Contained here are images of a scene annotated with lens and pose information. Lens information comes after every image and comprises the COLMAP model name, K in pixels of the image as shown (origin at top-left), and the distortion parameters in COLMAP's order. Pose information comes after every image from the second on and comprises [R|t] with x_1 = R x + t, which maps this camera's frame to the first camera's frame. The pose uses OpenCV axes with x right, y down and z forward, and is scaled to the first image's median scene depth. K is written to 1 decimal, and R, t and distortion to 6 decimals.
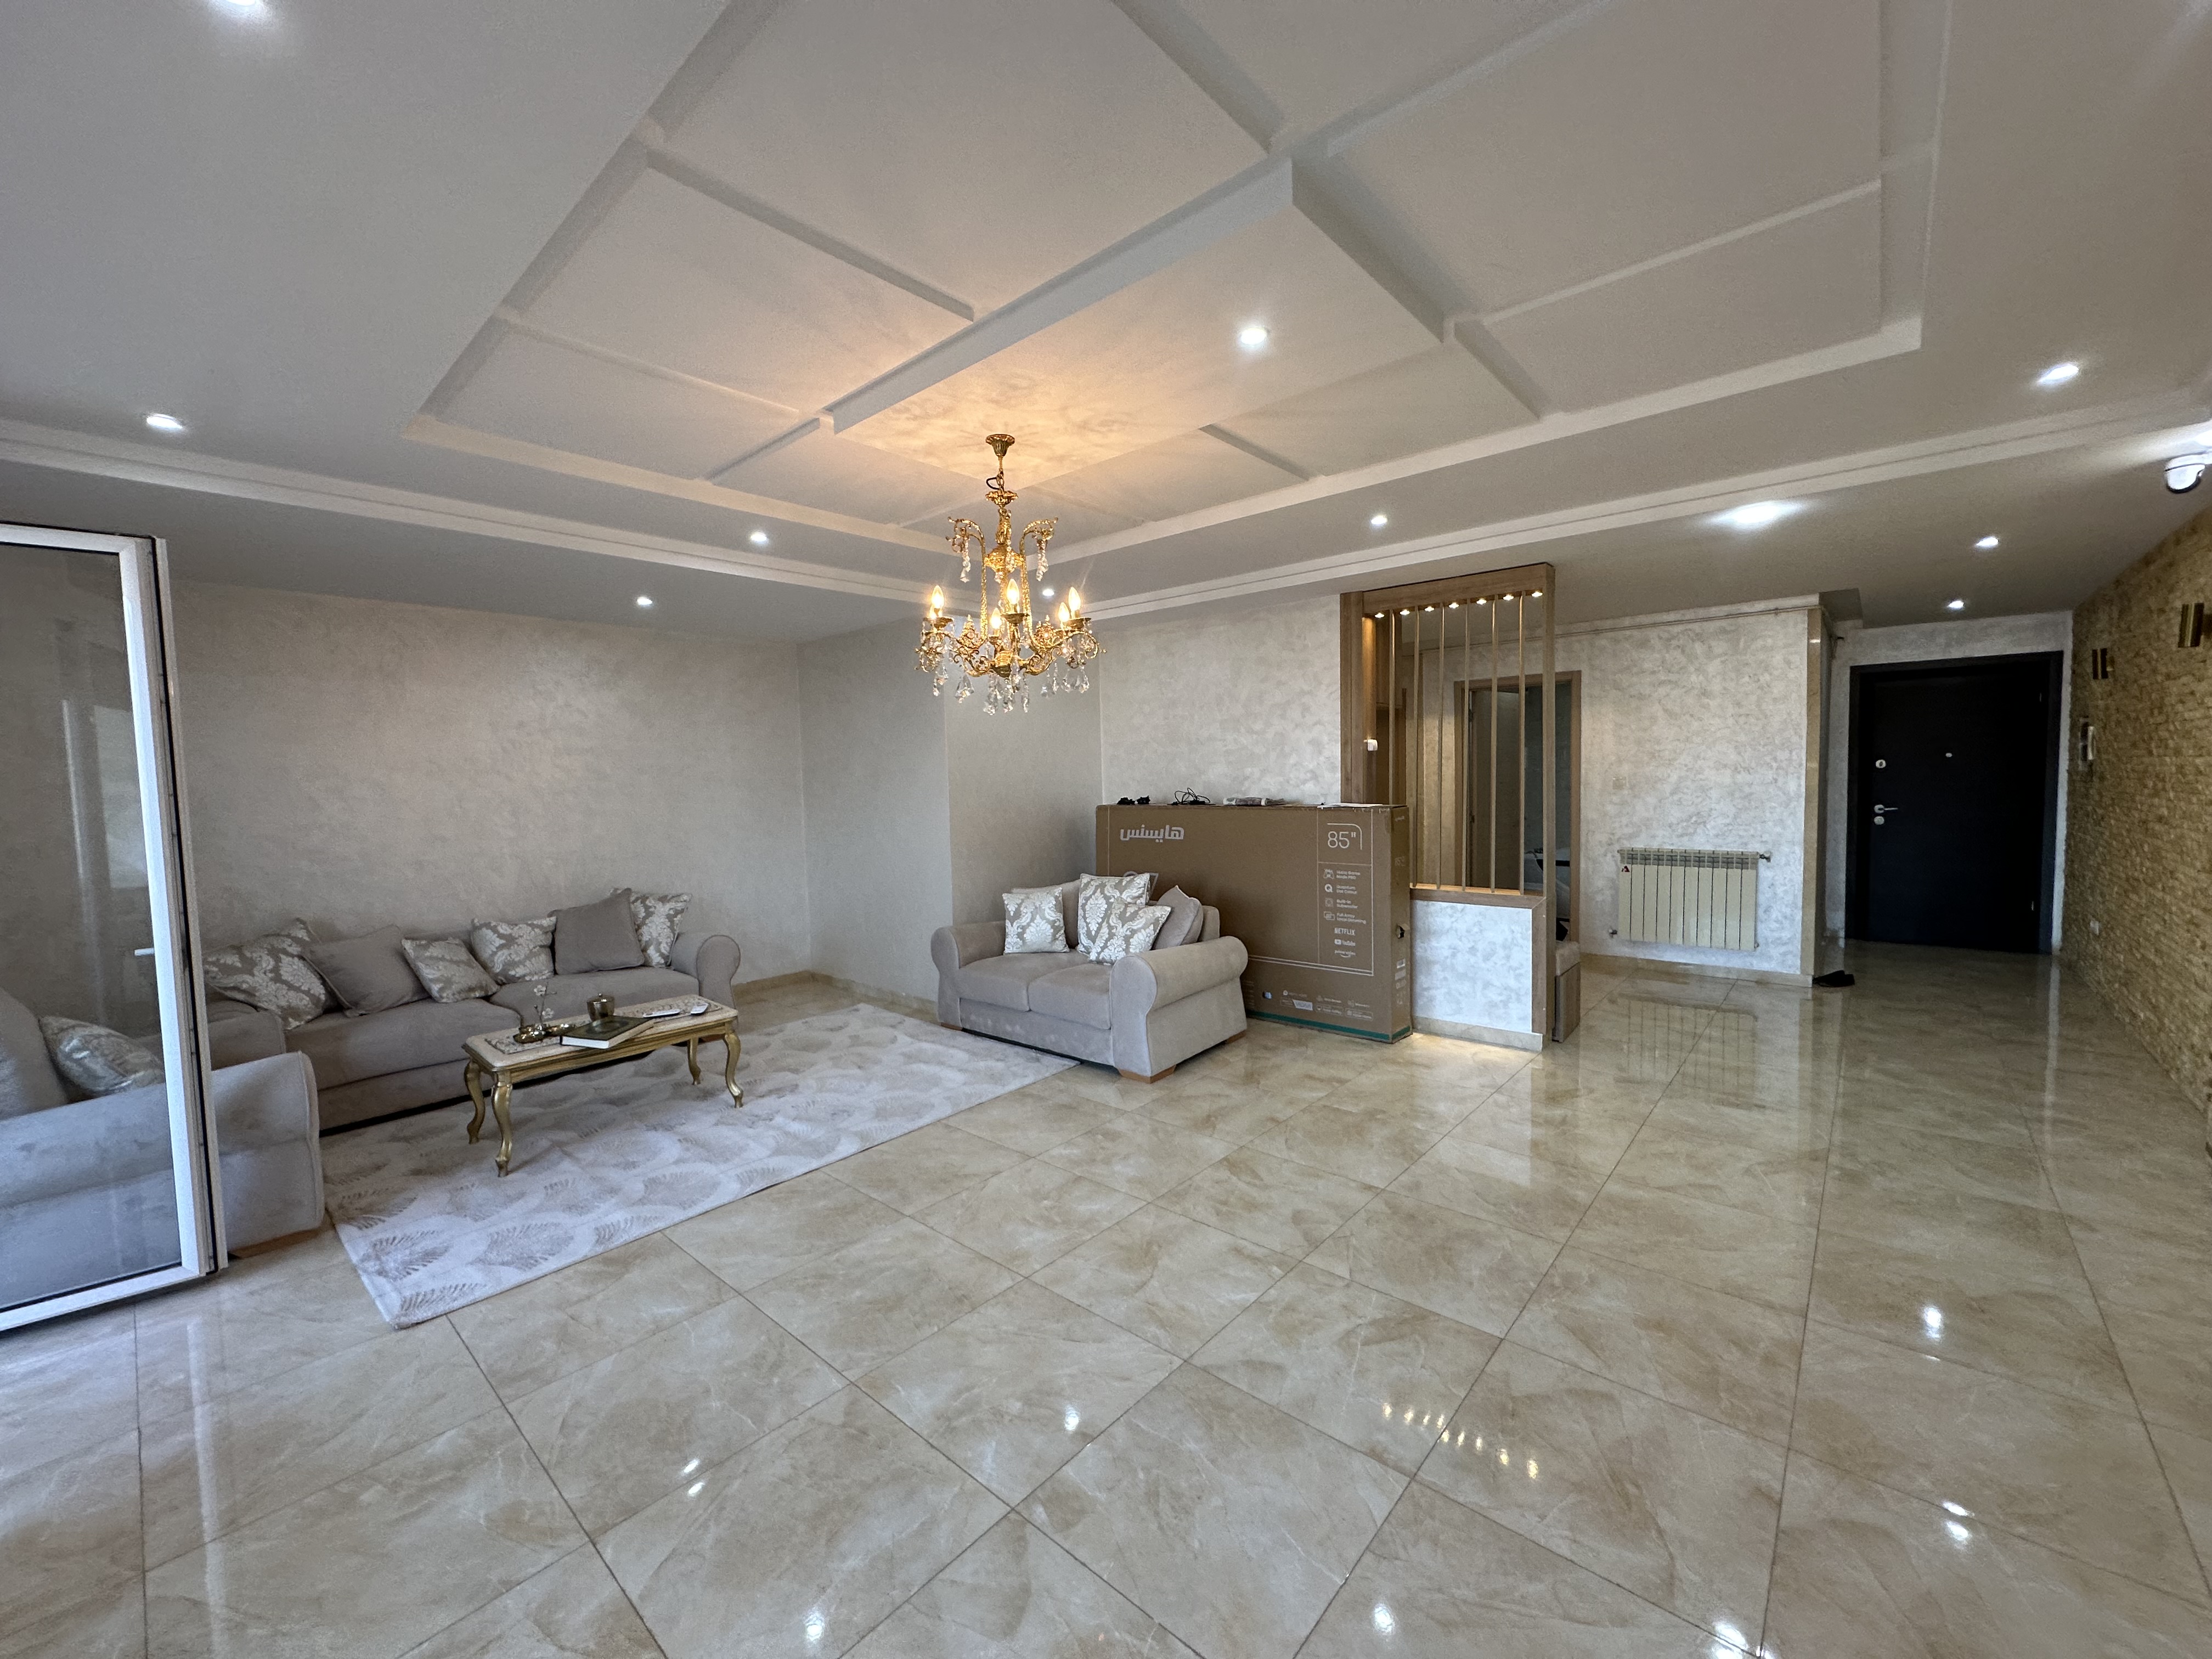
lens RADIAL K [[877.3, 0, 1111.1], [0, 877.3, 826.1], [0, 0, 1]] dist [-0.005238, 0.001232]
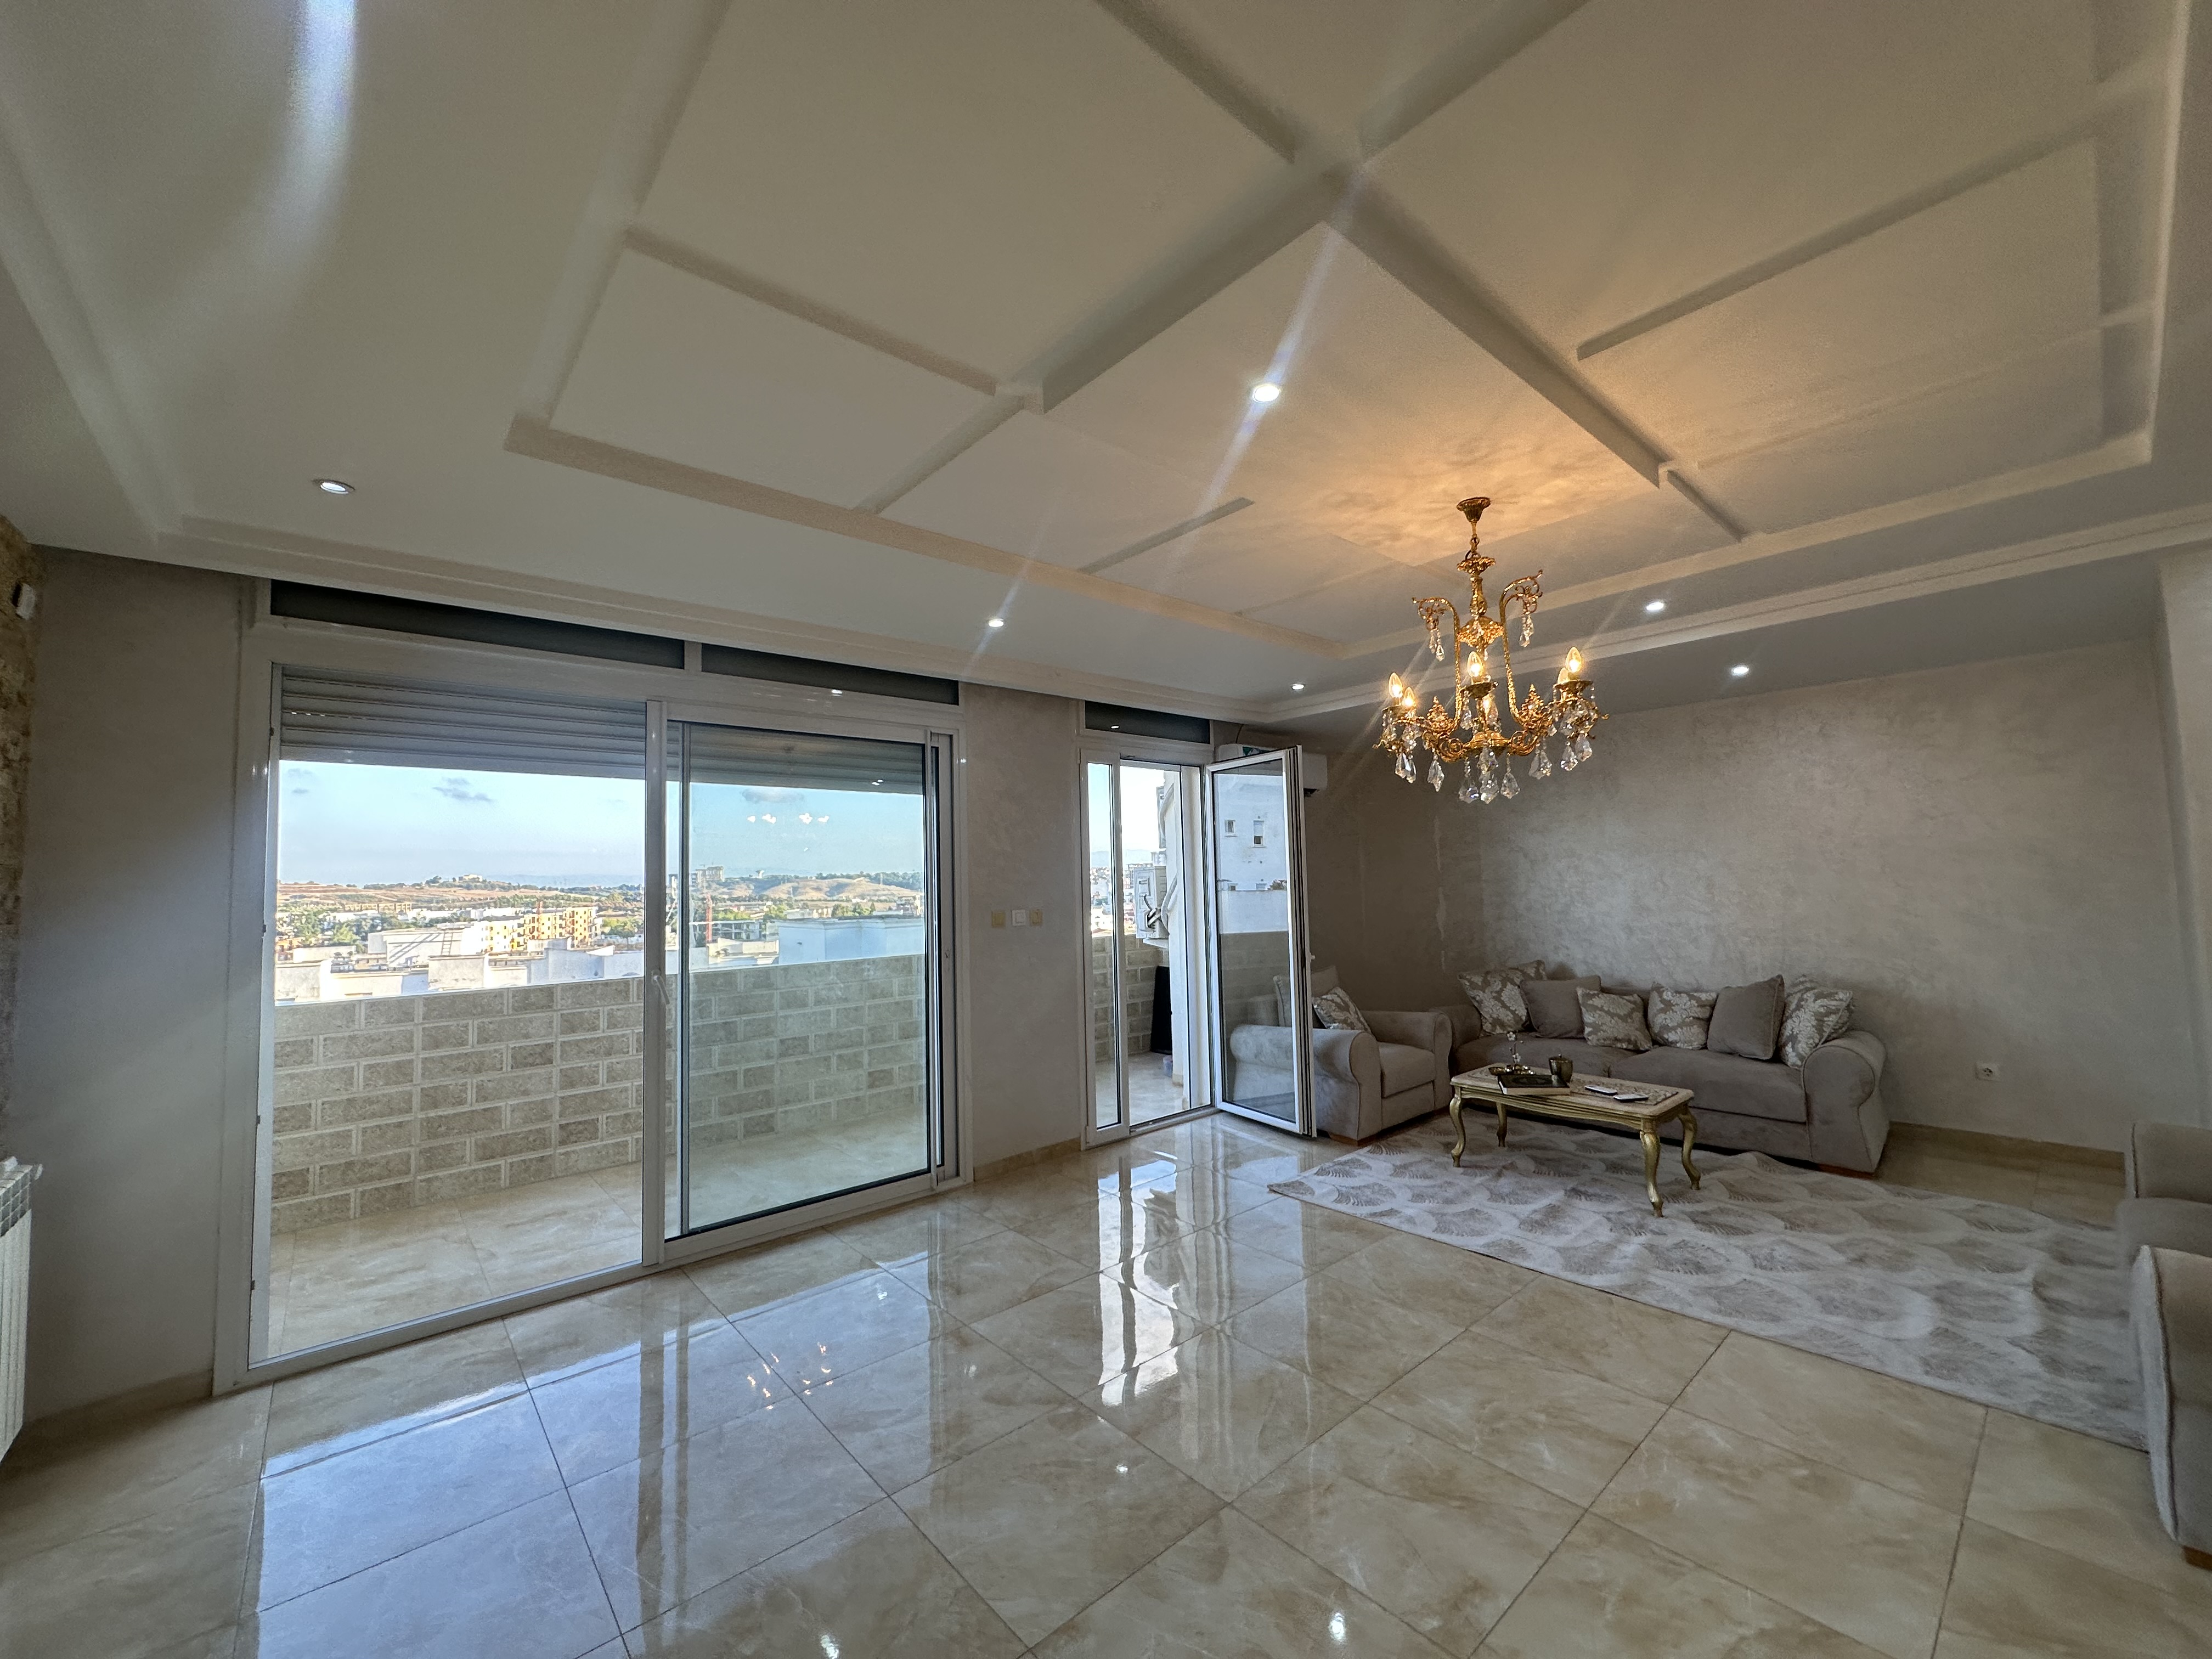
lens RADIAL K [[877.3, 0, 1109.5], [0, 877.3, 827.4], [0, 0, 1]] dist [-0.005238, 0.001232]
pose [[-0.131128, -0.033671, -0.990793, 0.643248], [-0.026621, 0.999182, -0.030433, -0.052520], [0.991008, 0.022385, -0.131917, 0.593289]]
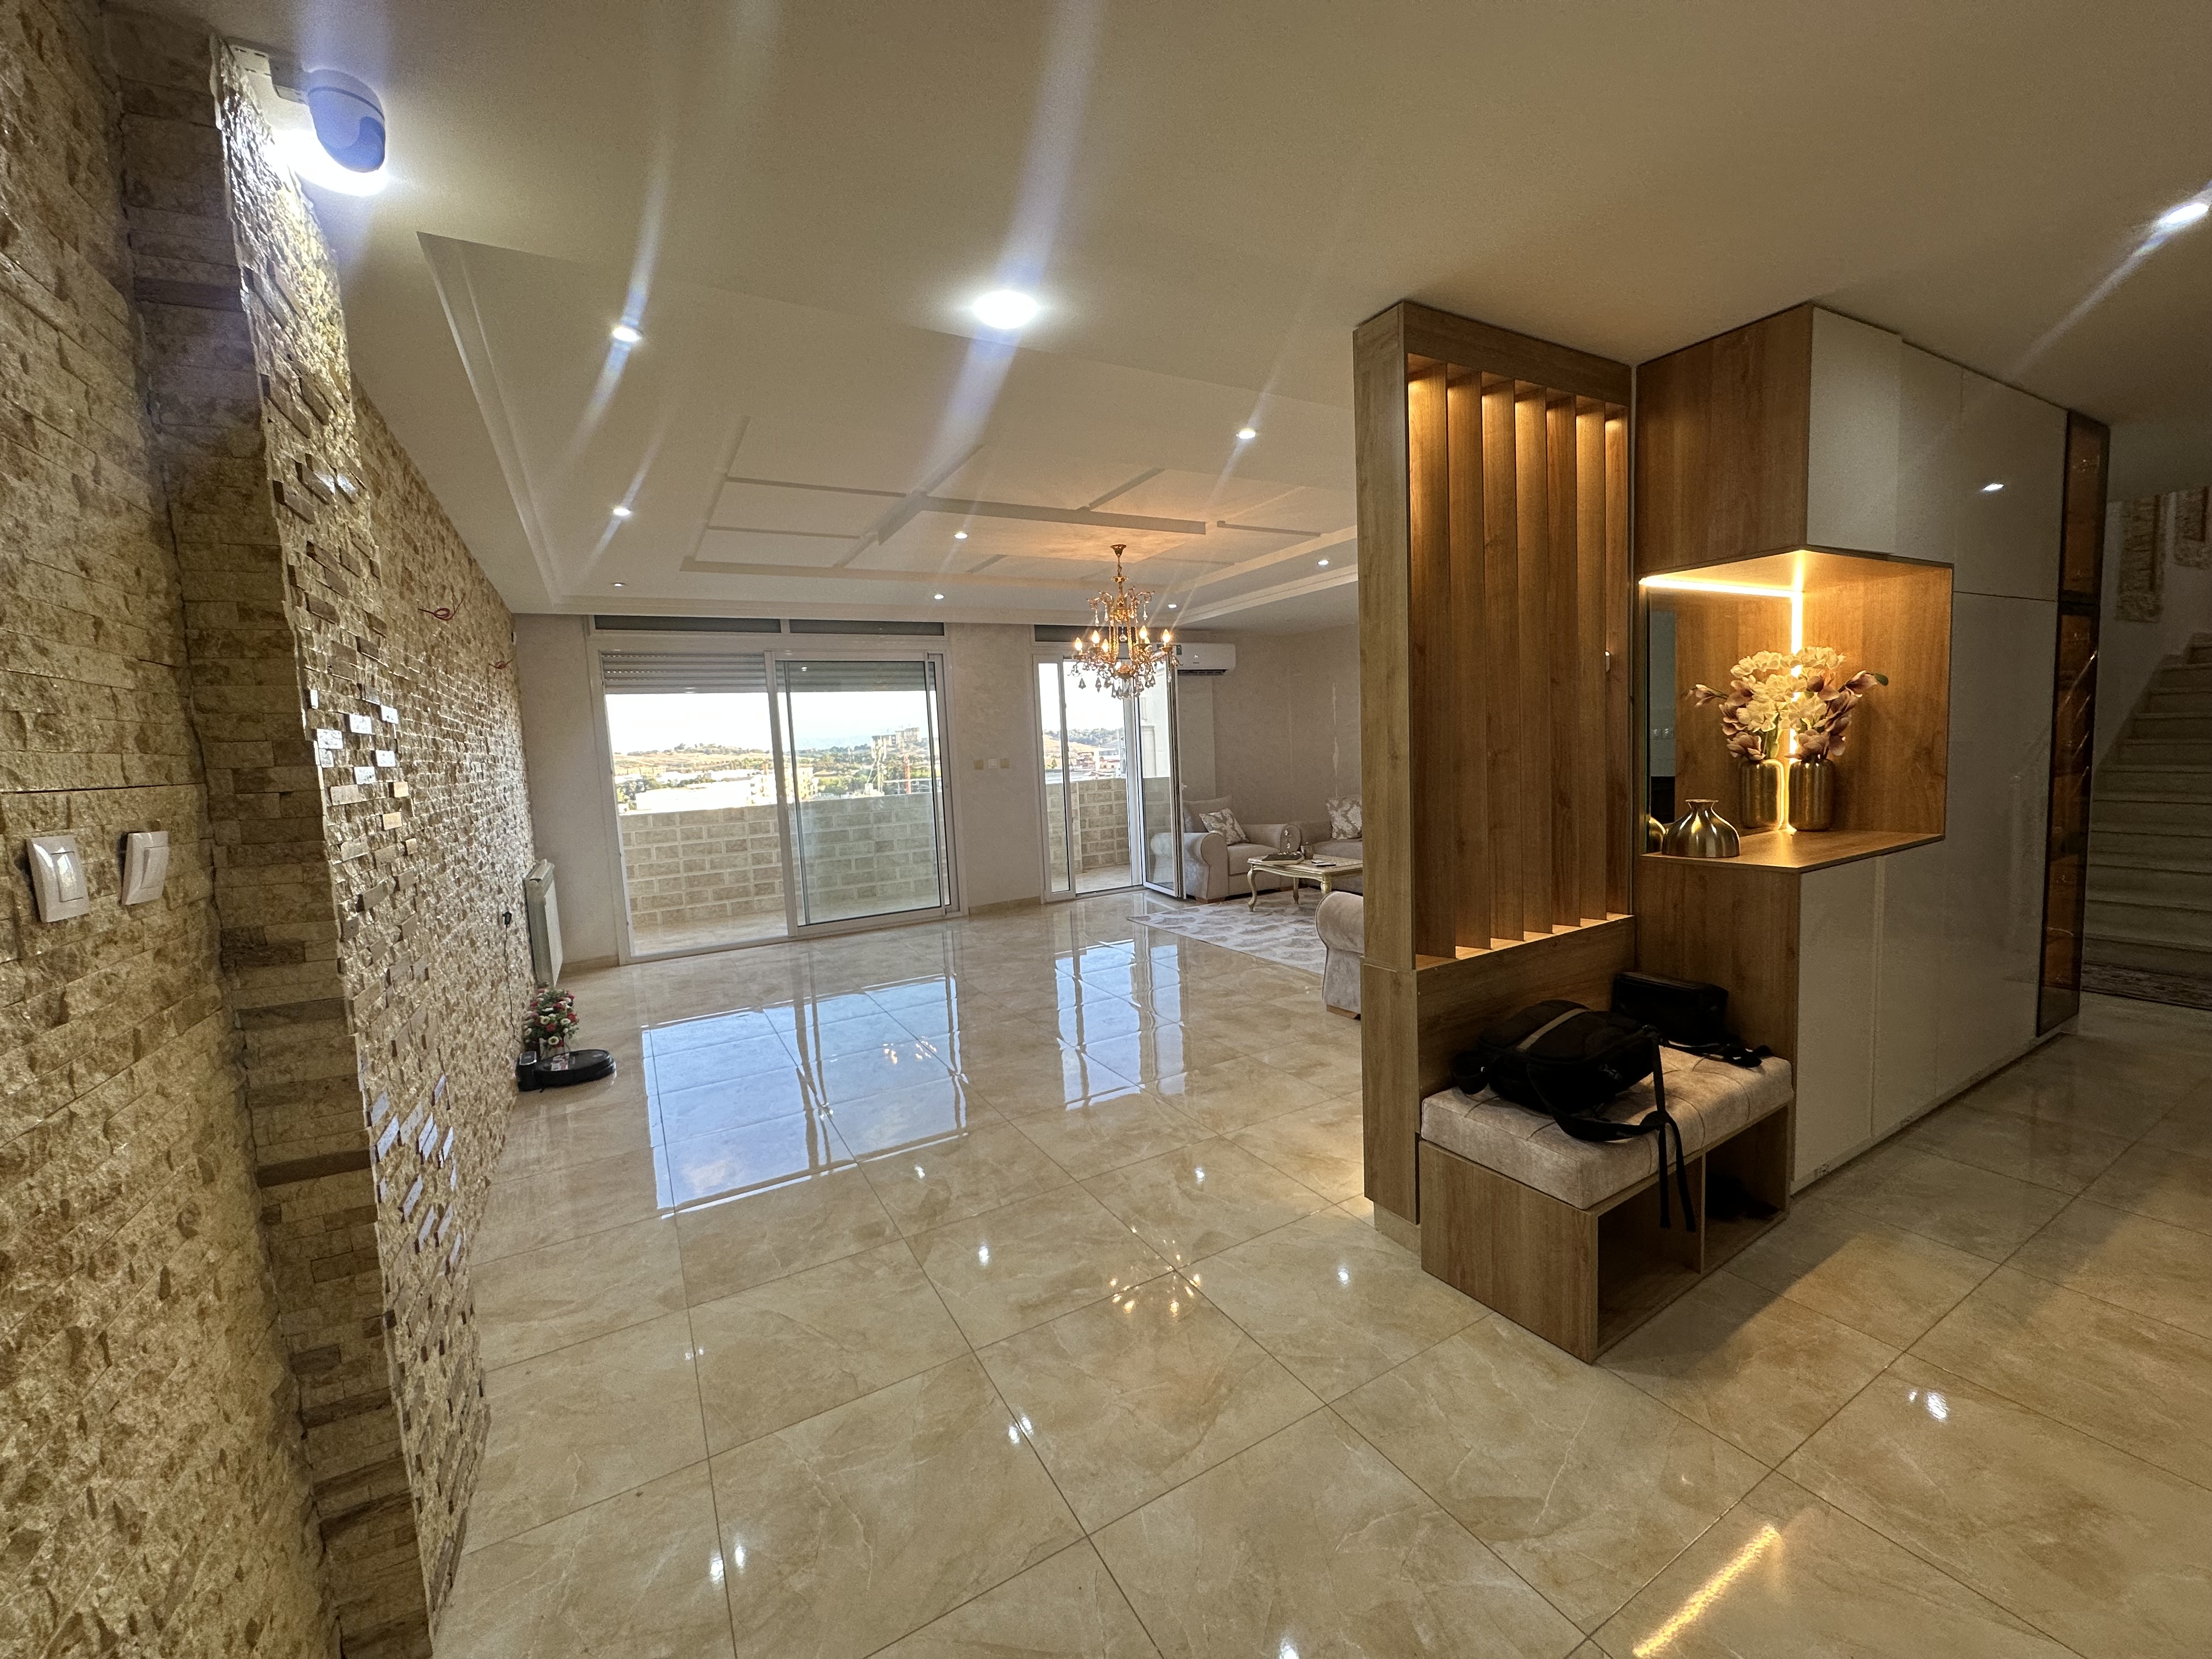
lens RADIAL K [[877.3, 0, 1109.2], [0, 877.3, 828.5], [0, 0, 1]] dist [-0.005238, 0.001232]
pose [[-0.327085, 0.132802, -0.935617, 1.287146], [0.004242, 0.990272, 0.139077, -0.093907], [0.944985, 0.041521, -0.324466, 1.251774]]
